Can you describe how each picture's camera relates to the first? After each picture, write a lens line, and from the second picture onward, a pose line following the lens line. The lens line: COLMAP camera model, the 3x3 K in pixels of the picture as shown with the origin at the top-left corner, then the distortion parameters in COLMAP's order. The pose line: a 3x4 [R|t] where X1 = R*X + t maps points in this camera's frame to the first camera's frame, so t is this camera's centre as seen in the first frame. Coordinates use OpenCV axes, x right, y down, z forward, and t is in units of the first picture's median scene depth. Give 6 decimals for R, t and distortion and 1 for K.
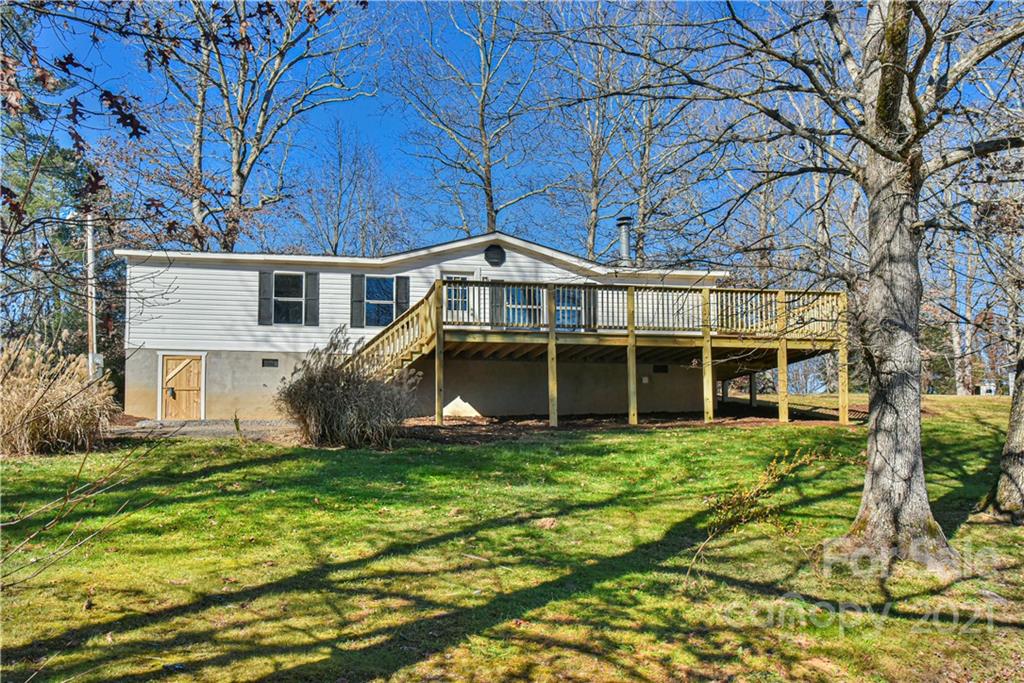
lens RADIAL K [[1021.1, 0, 512.5], [0, 1021.1, 340.2], [0, 0, 1]] dist [0.023905, 0.000000]
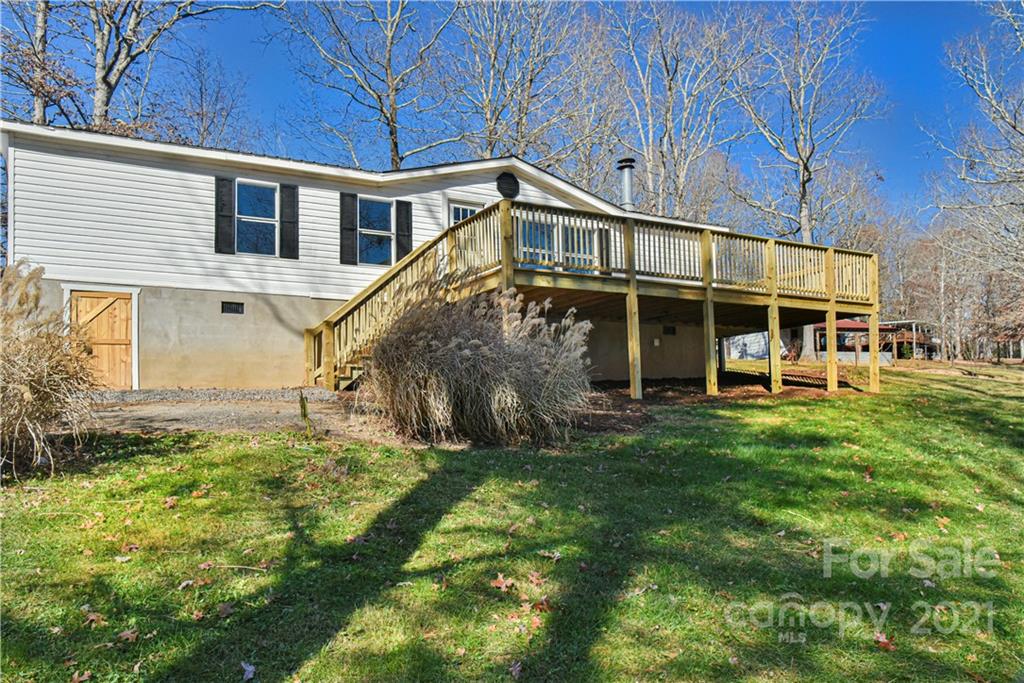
lens RADIAL K [[795.8, 0, 511.3], [0, 795.8, 350.6], [0, 0, 1]] dist [-0.041517, 0.016792]
pose [[0.946041, 0.016800, 0.323611, -0.227012], [-0.032080, 0.998605, 0.041940, 0.022451], [-0.322455, -0.050059, 0.945260, 0.412746]]
